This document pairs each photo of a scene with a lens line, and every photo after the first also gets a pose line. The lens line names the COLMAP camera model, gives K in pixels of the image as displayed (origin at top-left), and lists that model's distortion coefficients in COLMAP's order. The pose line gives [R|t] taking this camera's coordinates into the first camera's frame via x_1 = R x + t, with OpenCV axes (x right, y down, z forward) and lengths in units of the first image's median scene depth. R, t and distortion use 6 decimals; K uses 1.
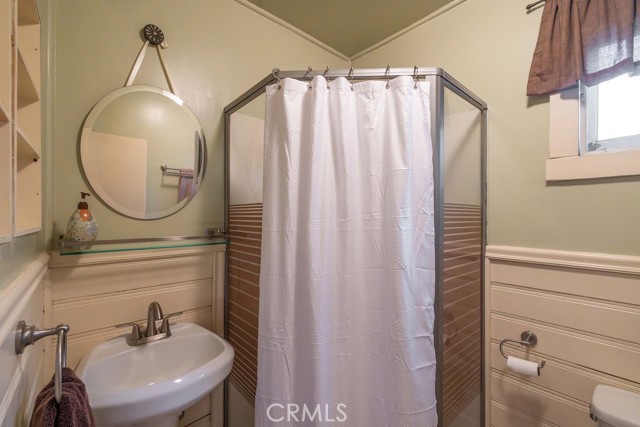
lens RADIAL K [[277.2, 0, 319.0], [0, 277.2, 215.1], [0, 0, 1]] dist [-0.000550, 0.000013]
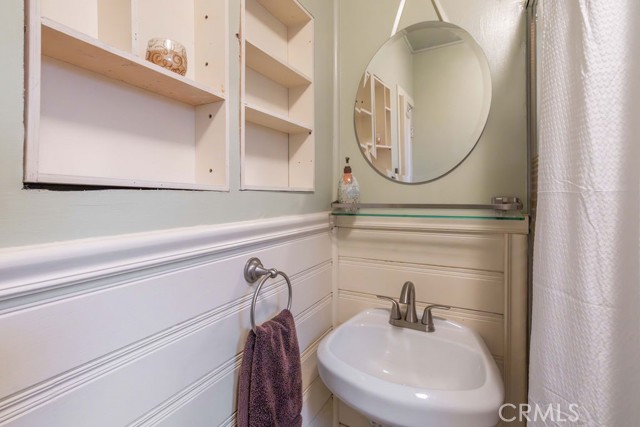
lens RADIAL K [[308.3, 0, 310.5], [0, 308.3, 192.9], [0, 0, 1]] dist [-0.000550, -0.000074]
pose [[0.338217, -0.011295, -0.941000, 0.179039], [0.007541, 0.999928, -0.009292, 0.056780], [0.941038, -0.003953, 0.338278, 0.423412]]
